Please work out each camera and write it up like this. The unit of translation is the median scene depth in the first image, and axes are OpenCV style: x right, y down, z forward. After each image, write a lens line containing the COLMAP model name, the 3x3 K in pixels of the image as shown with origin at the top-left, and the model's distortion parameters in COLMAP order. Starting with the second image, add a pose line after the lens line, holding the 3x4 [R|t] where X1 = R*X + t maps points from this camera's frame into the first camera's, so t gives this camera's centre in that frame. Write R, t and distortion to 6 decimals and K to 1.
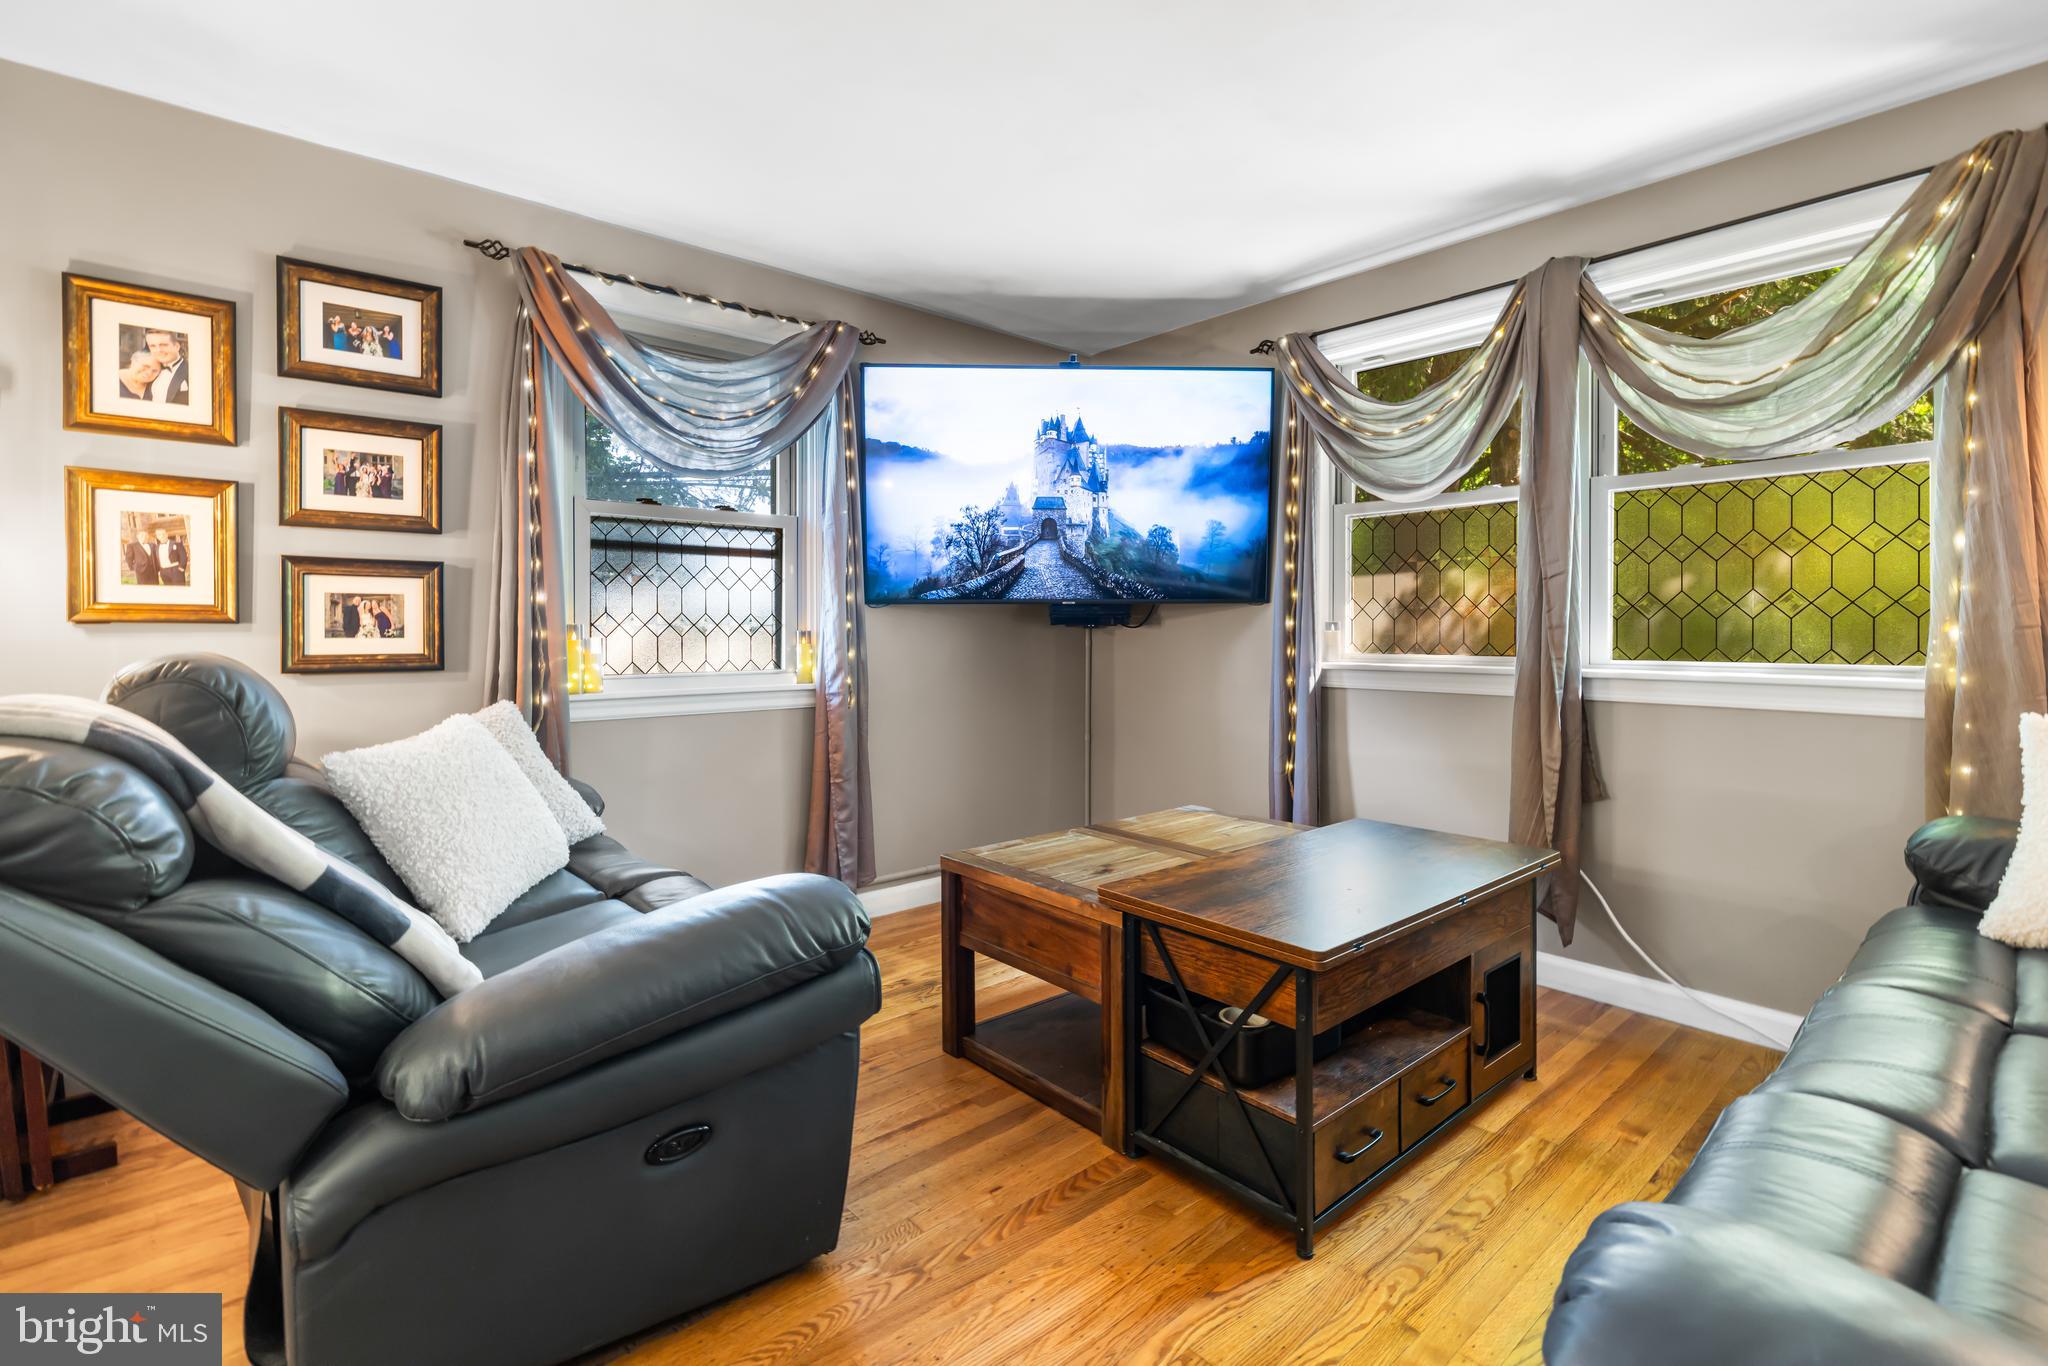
lens RADIAL K [[922.8, 0, 1018.0], [0, 922.8, 640.2], [0, 0, 1]] dist [0.000273, -0.000141]
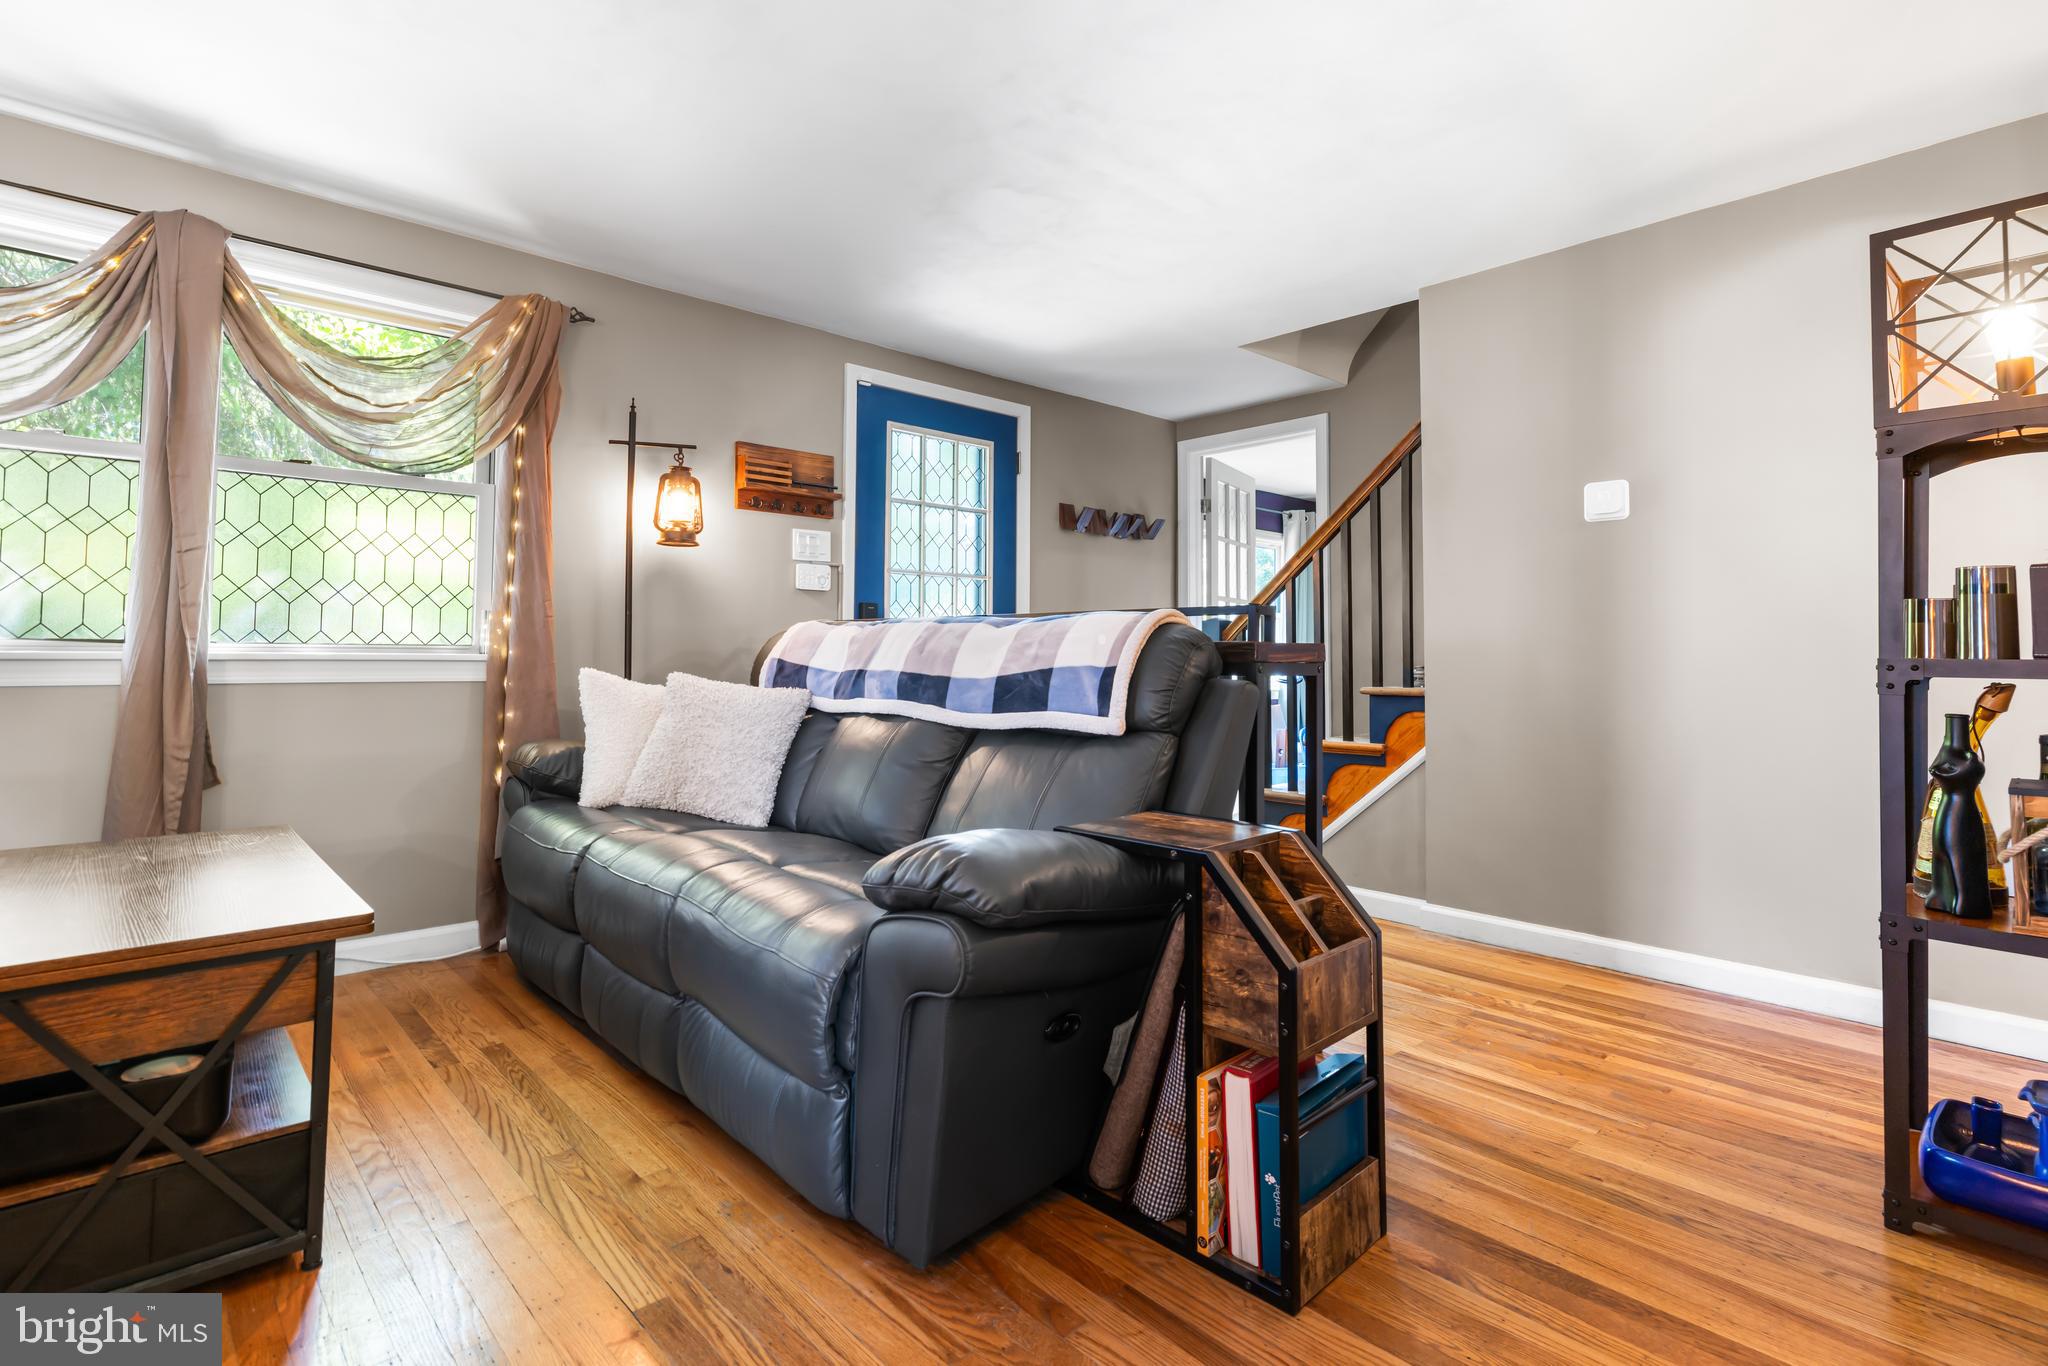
lens RADIAL K [[974.1, 0, 1015.9], [0, 974.1, 611.8], [0, 0, 1]] dist [0.000428, 0.000136]
pose [[-0.035633, 0.039218, 0.998595, -0.493717], [-0.000364, 0.999229, -0.039256, 0.035676], [-0.999365, -0.001762, -0.035592, 0.231380]]
